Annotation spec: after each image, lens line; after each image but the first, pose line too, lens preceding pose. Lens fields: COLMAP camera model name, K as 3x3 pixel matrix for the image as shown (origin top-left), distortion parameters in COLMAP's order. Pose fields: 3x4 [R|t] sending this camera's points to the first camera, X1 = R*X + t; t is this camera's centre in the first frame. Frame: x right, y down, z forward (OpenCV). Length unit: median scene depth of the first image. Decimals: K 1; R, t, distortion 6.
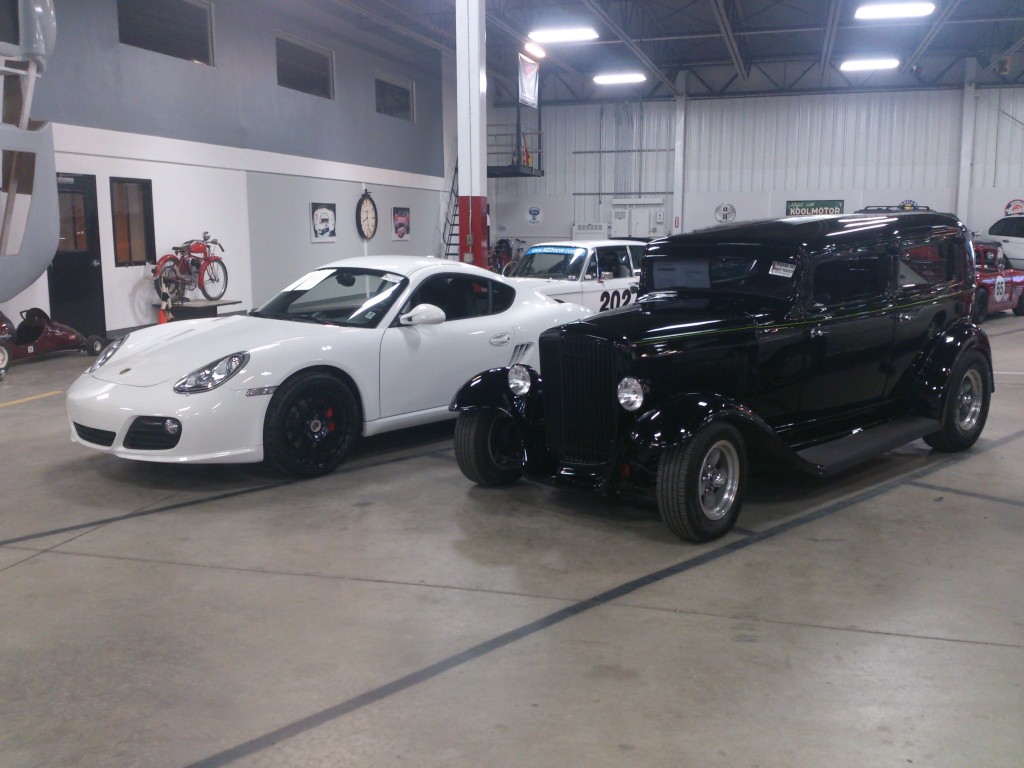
lens RADIAL K [[999.3, 0, 512.0], [0, 999.3, 384.0], [0, 0, 1]] dist [0.199141, -0.438115]
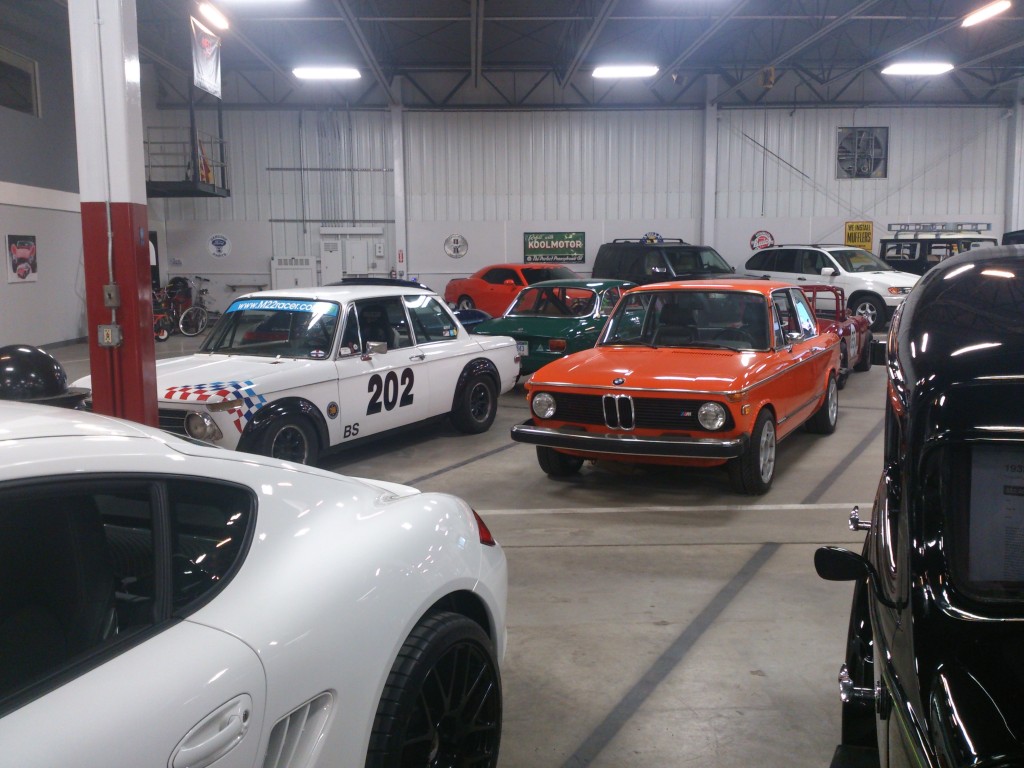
lens RADIAL K [[999.3, 0, 512.0], [0, 999.3, 384.0], [0, 0, 1]] dist [0.199141, -0.438115]
pose [[0.952679, -0.043942, 0.300785, -0.003486], [0.053502, 0.998289, -0.023614, -0.031735], [-0.299233, 0.038589, 0.953400, 0.191965]]
